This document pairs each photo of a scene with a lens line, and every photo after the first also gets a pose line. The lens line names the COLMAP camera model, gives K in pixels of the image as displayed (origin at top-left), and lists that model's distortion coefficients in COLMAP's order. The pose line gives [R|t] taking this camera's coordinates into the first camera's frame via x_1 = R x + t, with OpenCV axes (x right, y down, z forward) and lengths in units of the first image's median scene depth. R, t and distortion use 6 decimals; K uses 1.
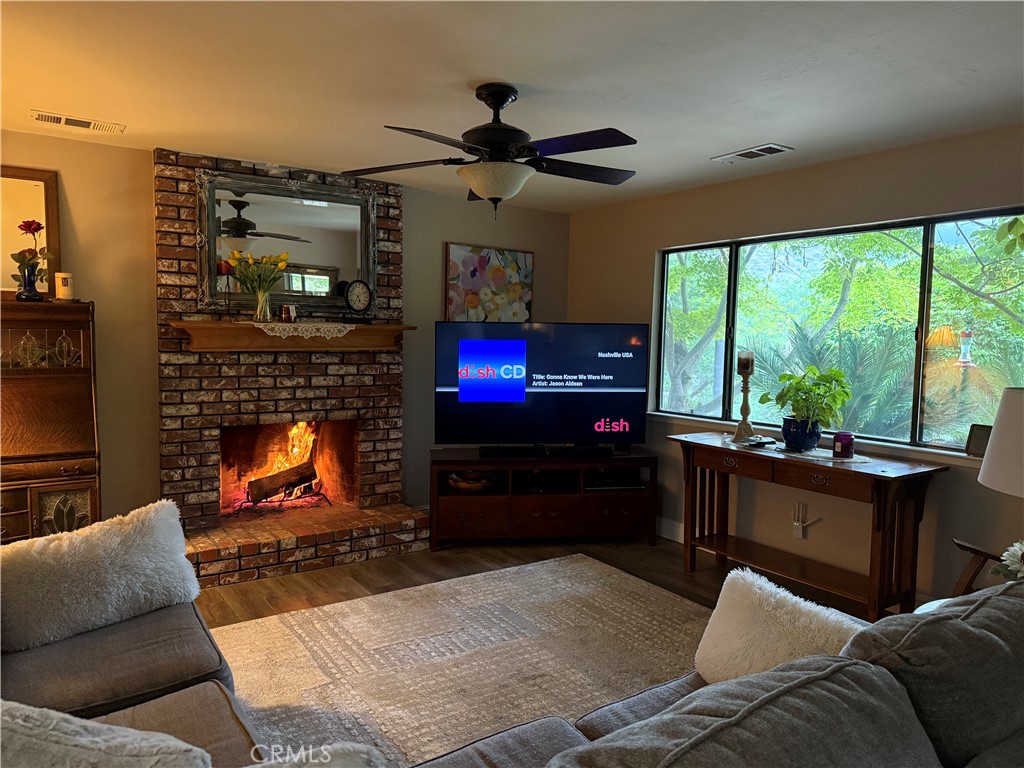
lens RADIAL K [[735.2, 0, 512.0], [0, 735.2, 384.0], [0, 0, 1]] dist [0.176256, -0.227650]
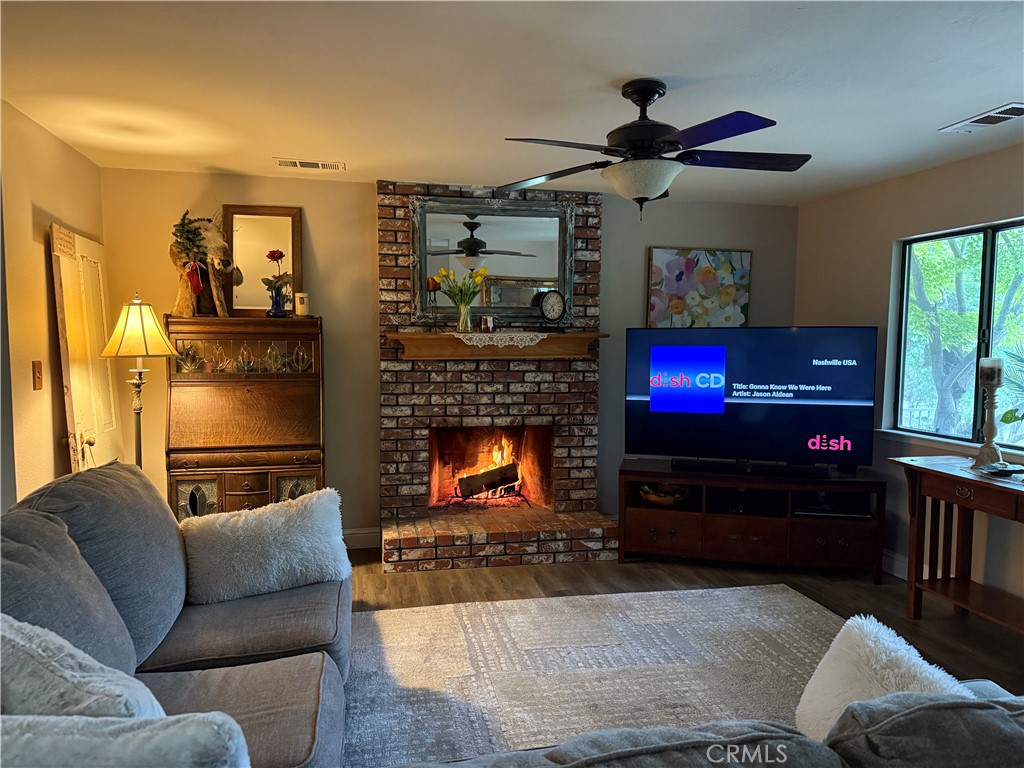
lens RADIAL K [[734.3, 0, 505.0], [0, 734.3, 386.8], [0, 0, 1]] dist [0.173957, -0.211405]
pose [[0.929896, 0.014284, -0.367545, 0.115430], [-0.017200, 0.999841, -0.004660, 0.000206], [0.367420, 0.010655, 0.929994, 0.028766]]
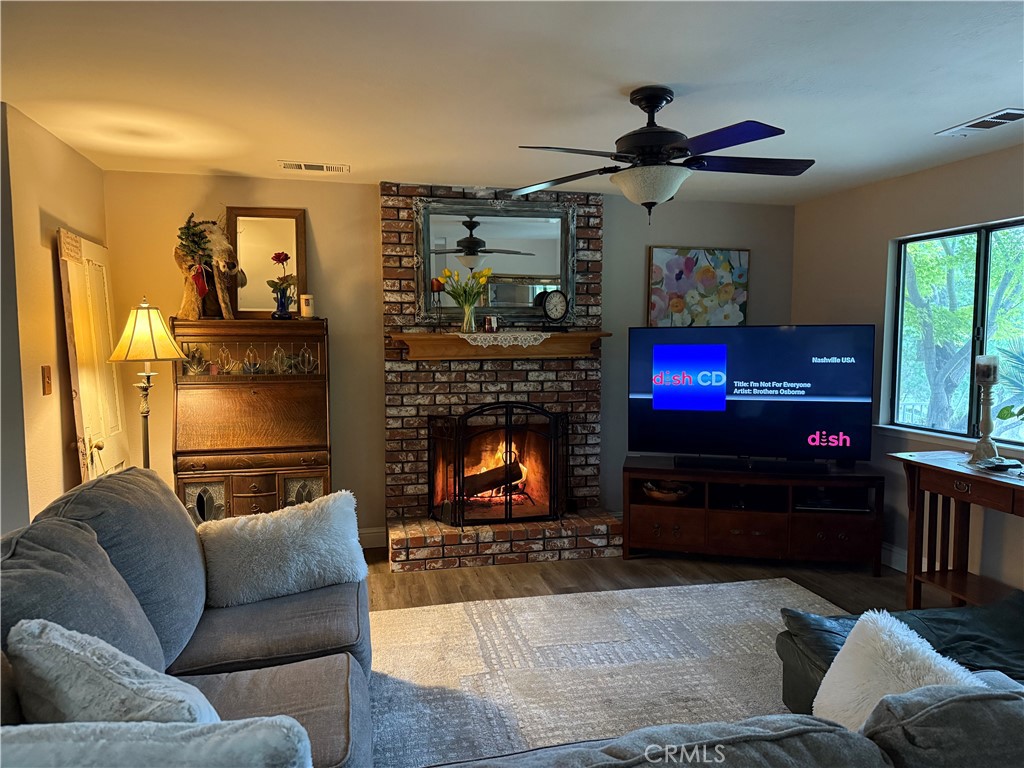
lens RADIAL K [[735.2, 0, 512.0], [0, 735.2, 384.0], [0, 0, 1]] dist [0.176256, -0.227650]
pose [[0.937449, 0.007446, -0.348043, 0.102075], [-0.008791, 0.999959, -0.002285, -0.005524], [0.348011, 0.005202, 0.937476, 0.012101]]
